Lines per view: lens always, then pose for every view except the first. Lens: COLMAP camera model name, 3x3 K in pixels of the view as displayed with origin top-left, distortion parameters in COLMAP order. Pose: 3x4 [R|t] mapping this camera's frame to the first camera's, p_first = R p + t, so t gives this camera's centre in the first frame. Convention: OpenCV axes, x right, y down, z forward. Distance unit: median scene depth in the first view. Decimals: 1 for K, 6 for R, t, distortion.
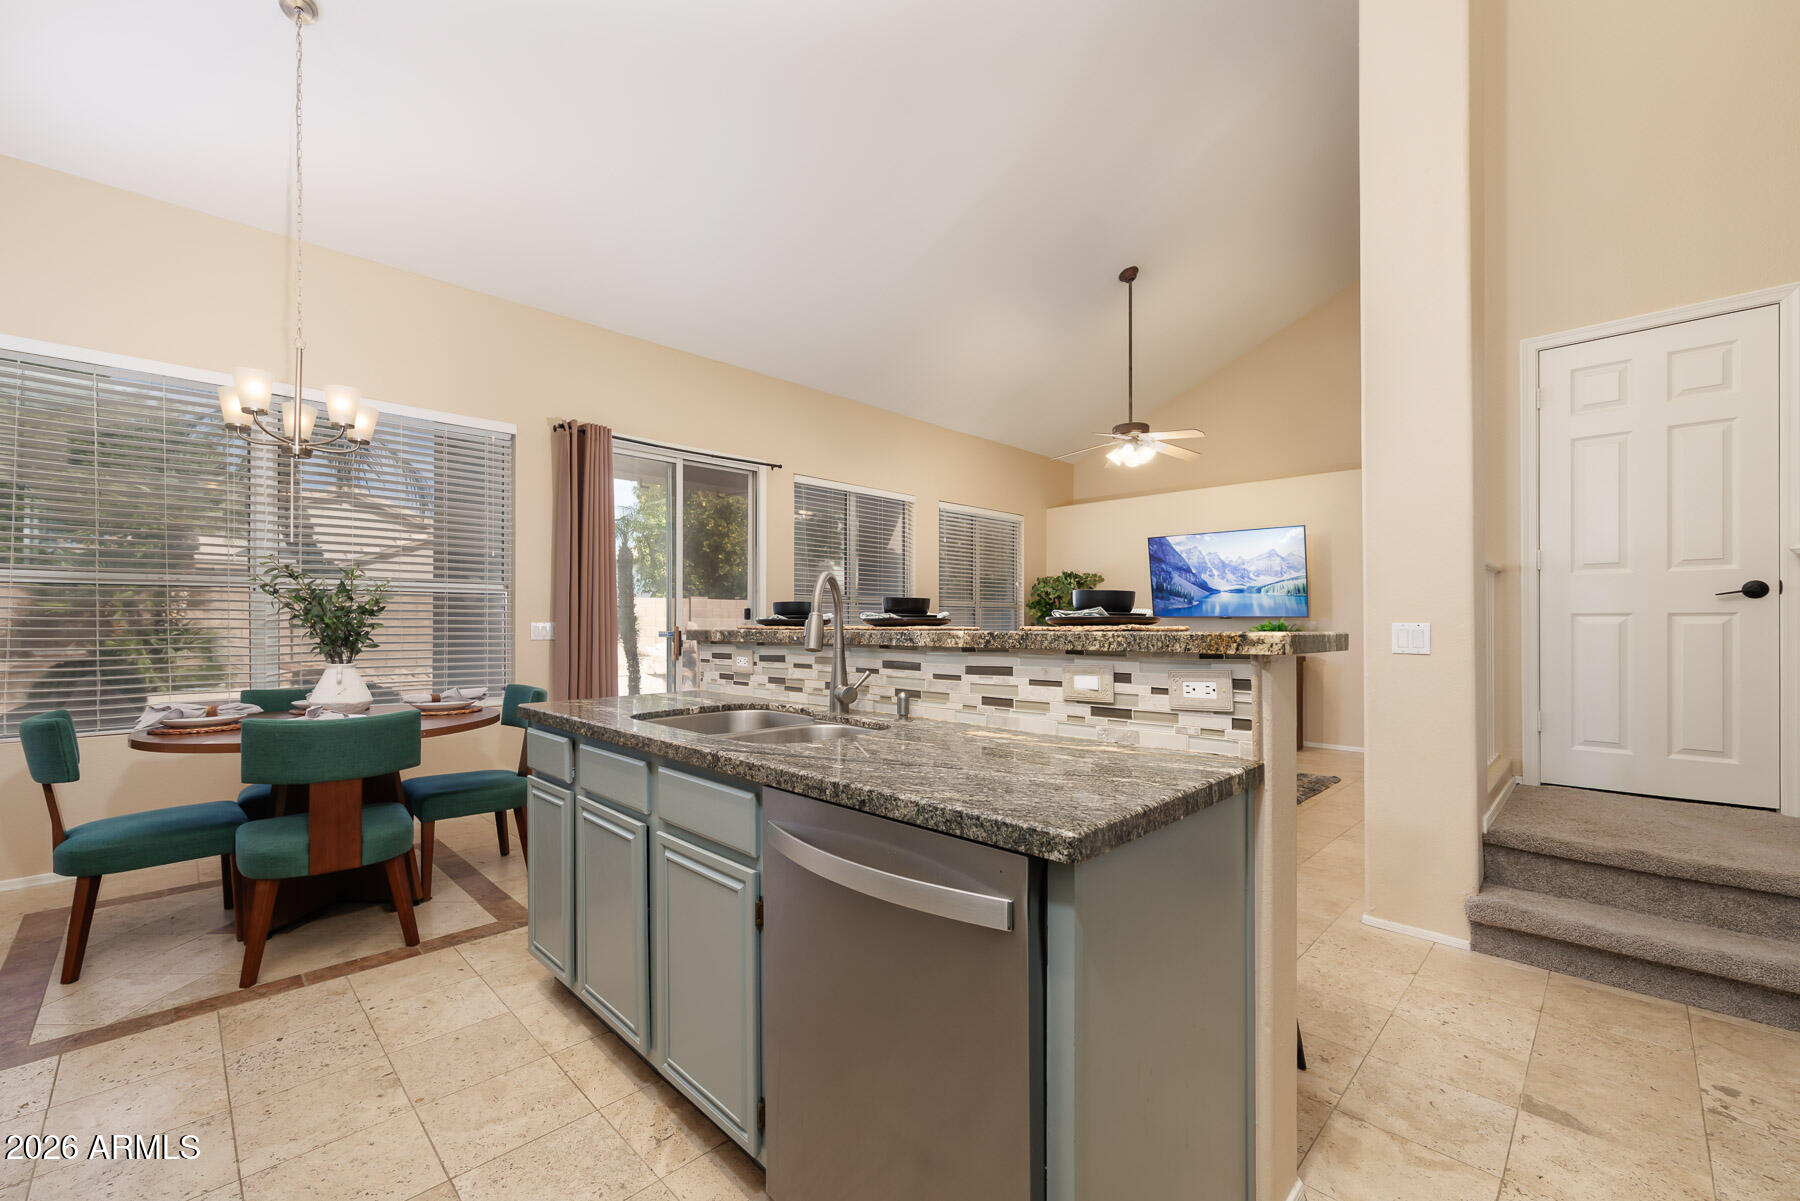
lens RADIAL K [[728.5, 0, 893.6], [0, 728.5, 616.3], [0, 0, 1]] dist [-0.001986, 0.001998]
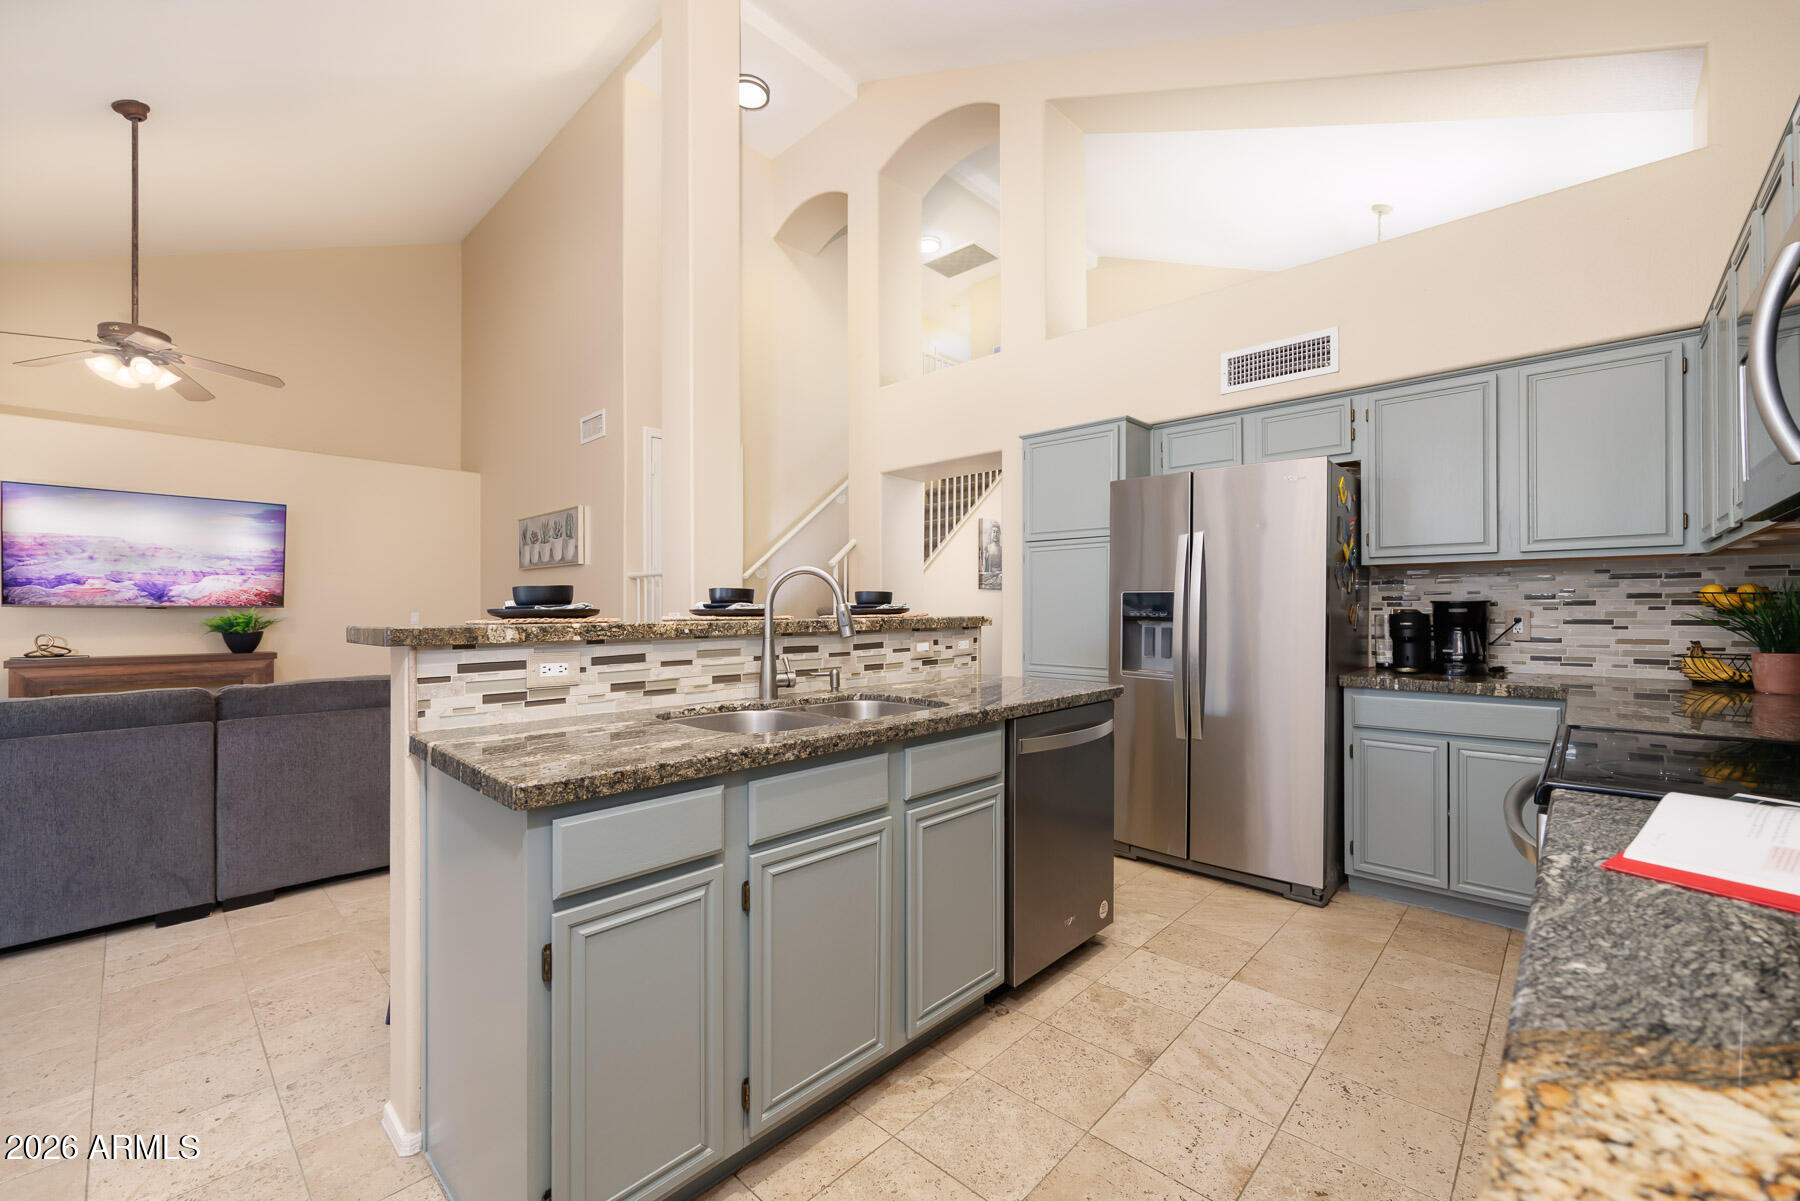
lens RADIAL K [[728.5, 0, 901.6], [0, 728.5, 604.8], [0, 0, 1]] dist [-0.001986, 0.001998]
pose [[-0.037332, 0.009279, 0.999260, -0.966972], [-0.007075, 0.999929, -0.009550, 0.005383], [-0.999278, -0.007426, -0.037264, 0.741002]]
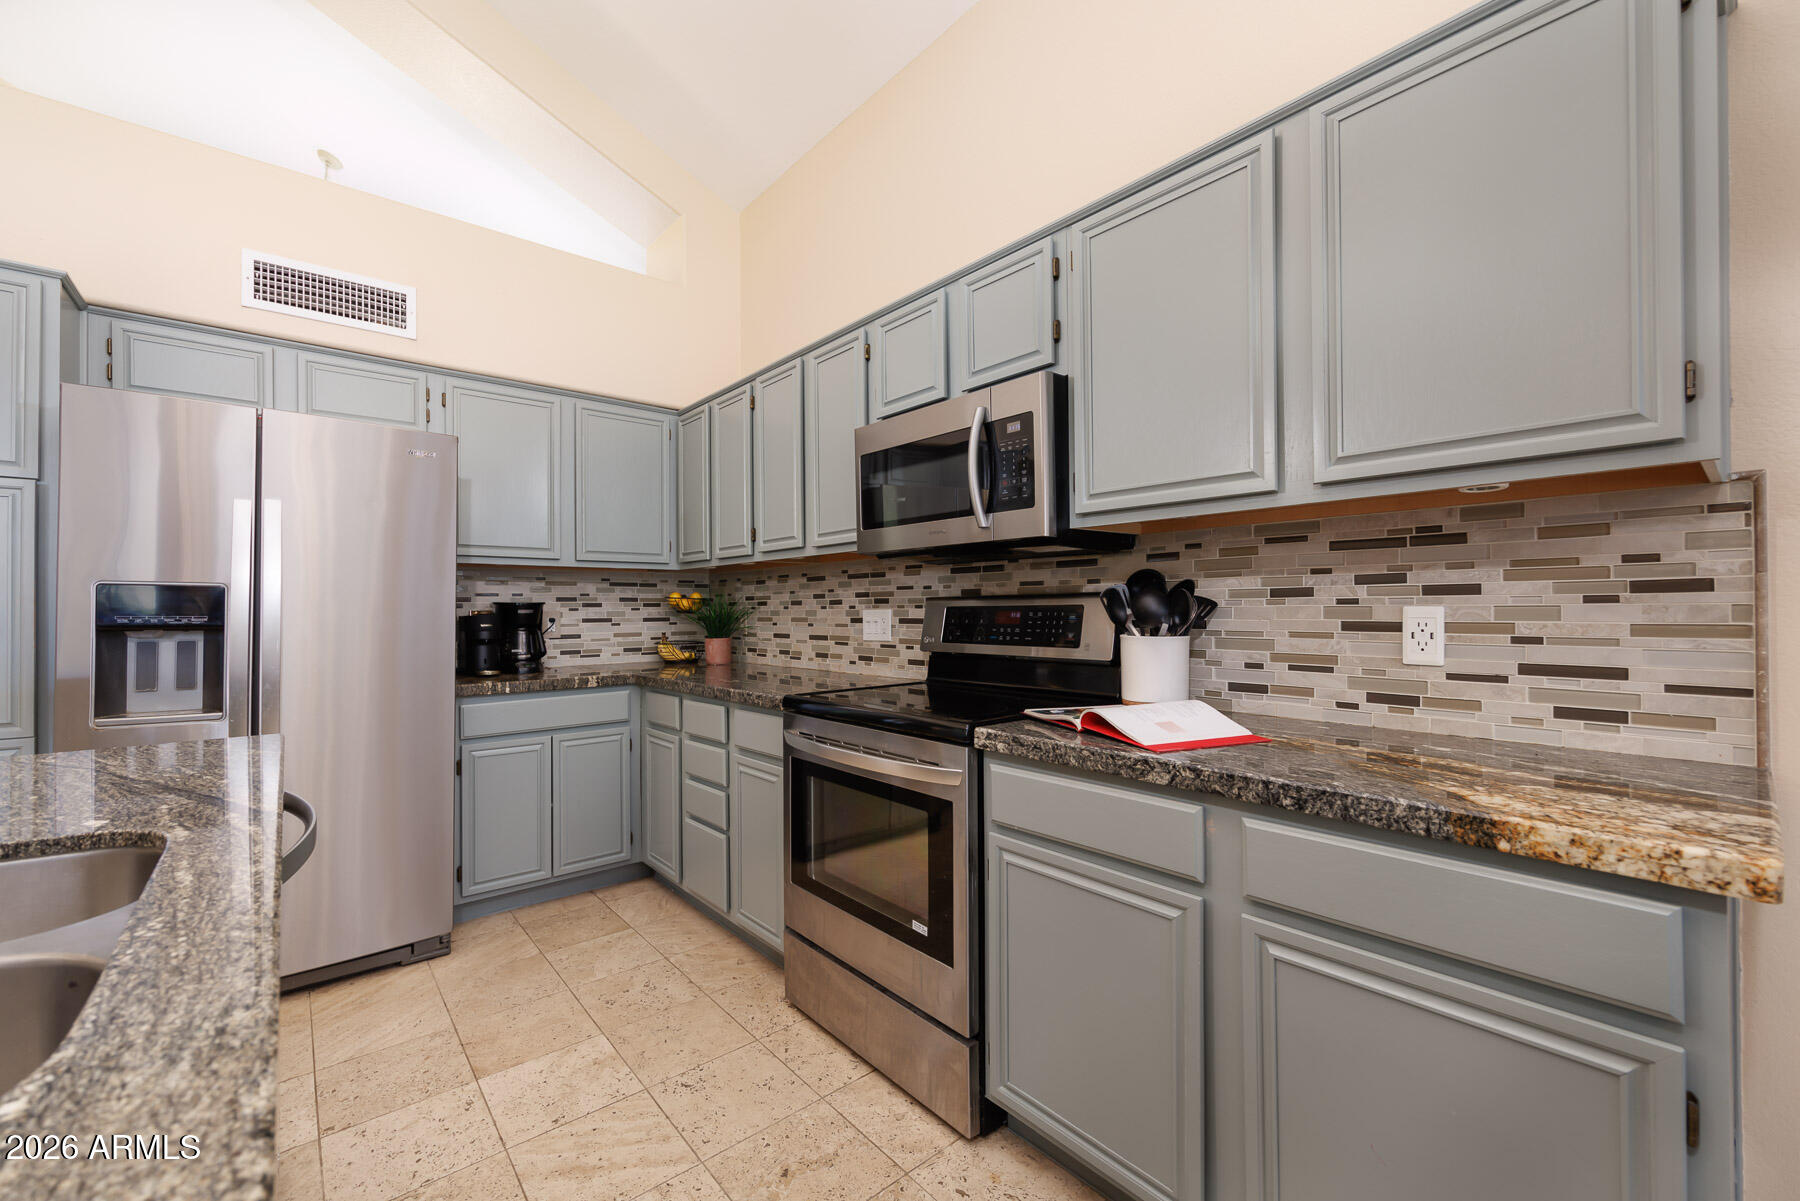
lens RADIAL K [[728.5, 0, 886.9], [0, 728.5, 605.6], [0, 0, 1]] dist [-0.001986, 0.001998]
pose [[-0.995998, 0.011866, 0.088584, -0.527116], [0.010882, 0.999874, -0.011586, 0.007456], [-0.088710, -0.010575, -0.996001, 0.981961]]
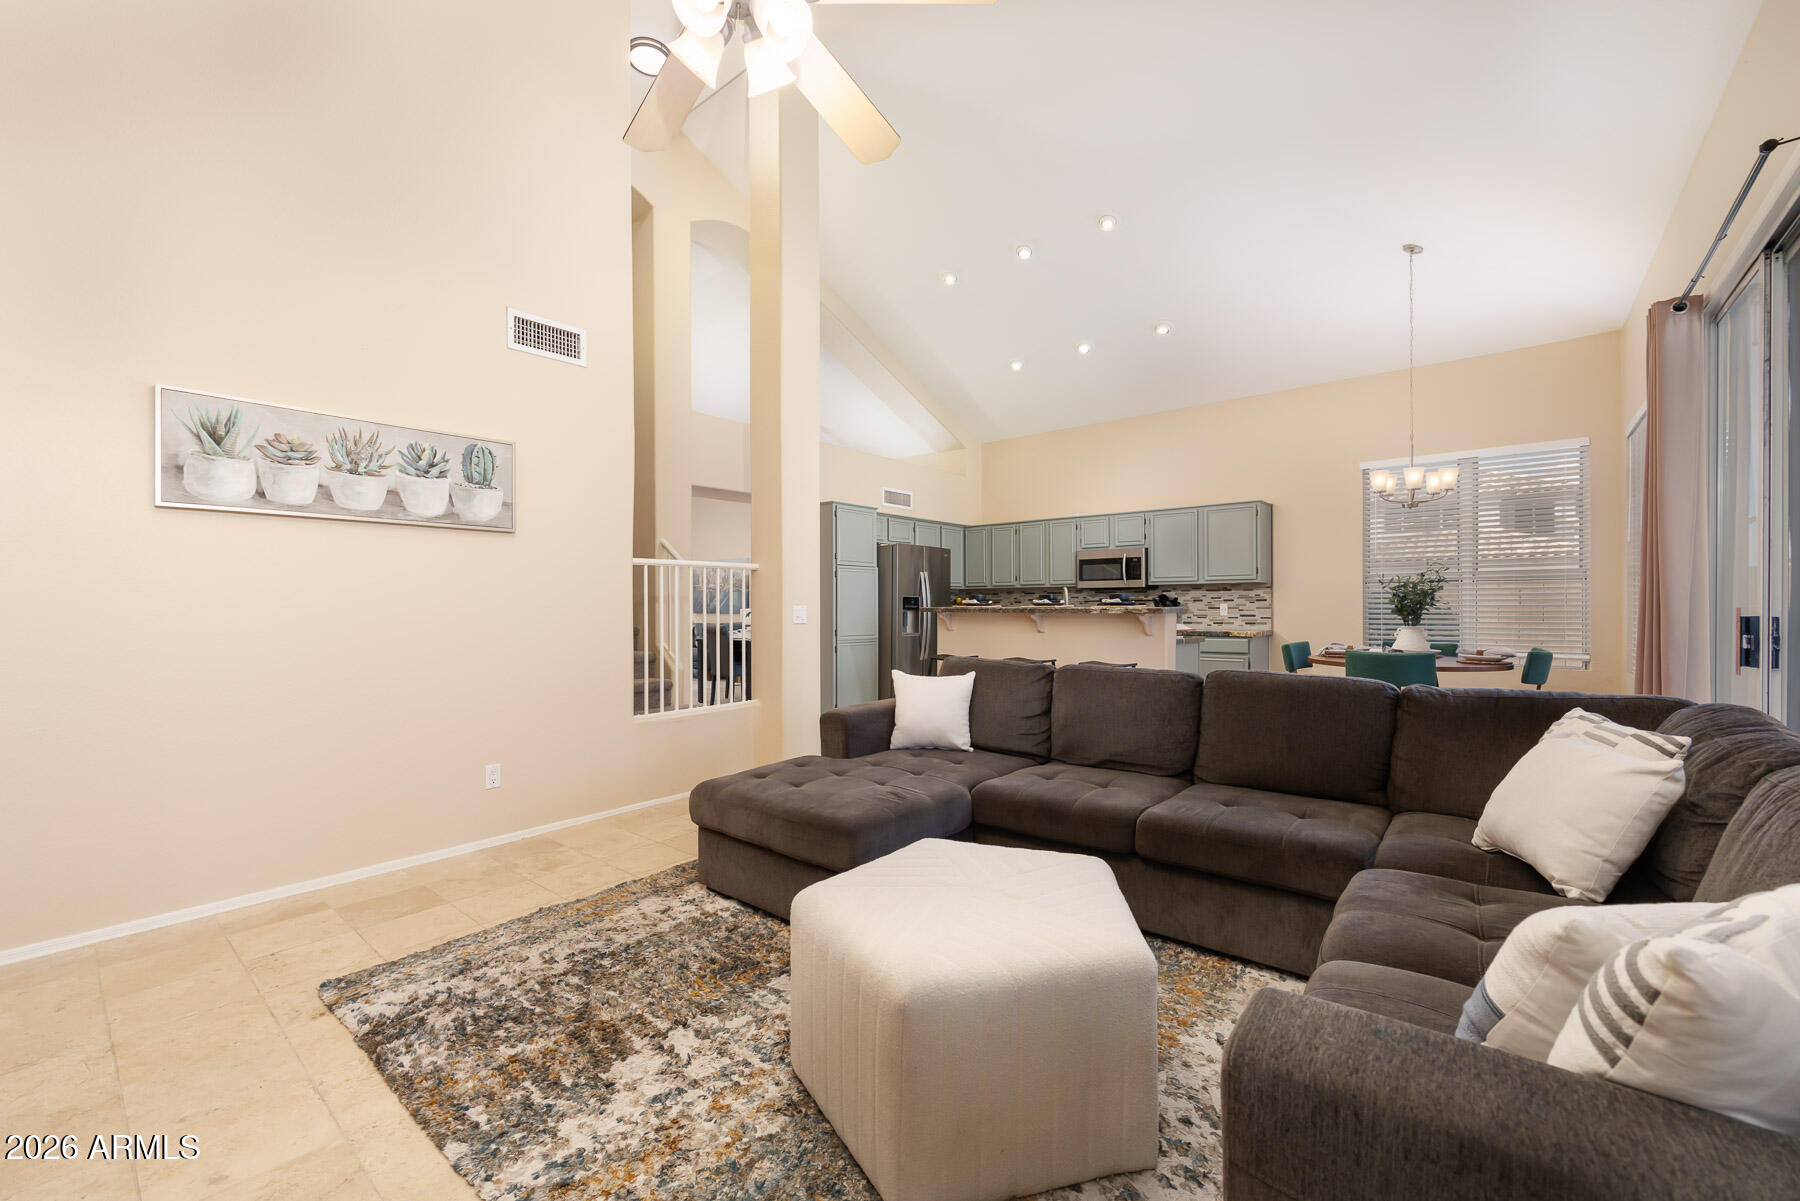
lens RADIAL K [[728.5, 0, 898.2], [0, 728.5, 609.9], [0, 0, 1]] dist [-0.001986, 0.001998]
pose [[-0.995533, 0.007815, -0.094092, 0.706169], [0.008238, 0.999958, -0.004109, 0.033177], [0.094056, -0.004865, -0.995555, 3.212067]]
